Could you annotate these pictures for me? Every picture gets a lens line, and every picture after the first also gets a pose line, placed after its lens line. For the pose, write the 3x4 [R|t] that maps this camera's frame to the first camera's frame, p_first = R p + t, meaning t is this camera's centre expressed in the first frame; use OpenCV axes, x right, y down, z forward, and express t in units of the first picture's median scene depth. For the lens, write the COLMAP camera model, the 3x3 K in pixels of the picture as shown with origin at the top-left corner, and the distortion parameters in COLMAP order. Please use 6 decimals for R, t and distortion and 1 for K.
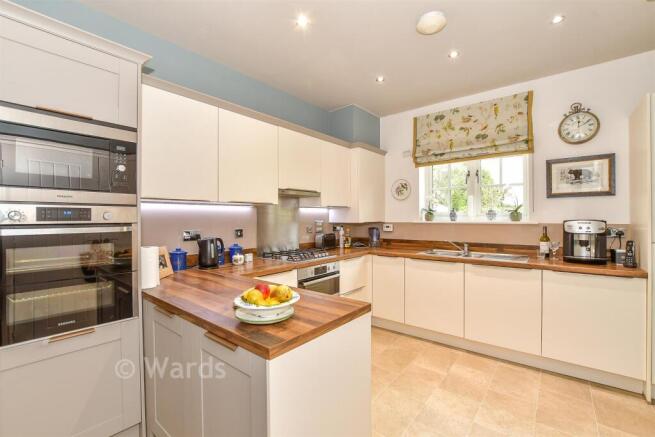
lens RADIAL K [[290.7, 0, 328.7], [0, 290.7, 218.5], [0, 0, 1]] dist [-0.017697, 0.002709]
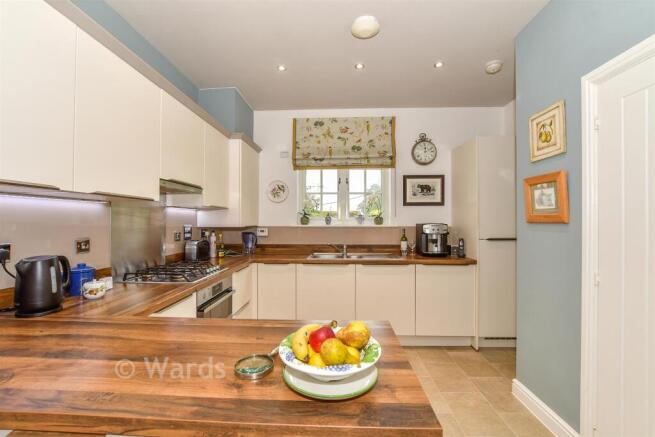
lens RADIAL K [[290.7, 0, 326.7], [0, 290.7, 218.5], [0, 0, 1]] dist [-0.017697, 0.002709]
pose [[0.800008, 0.009260, 0.599919, -0.239762], [-0.001932, 0.999915, -0.012858, 0.000152], [-0.599987, 0.009127, 0.799958, 0.191707]]
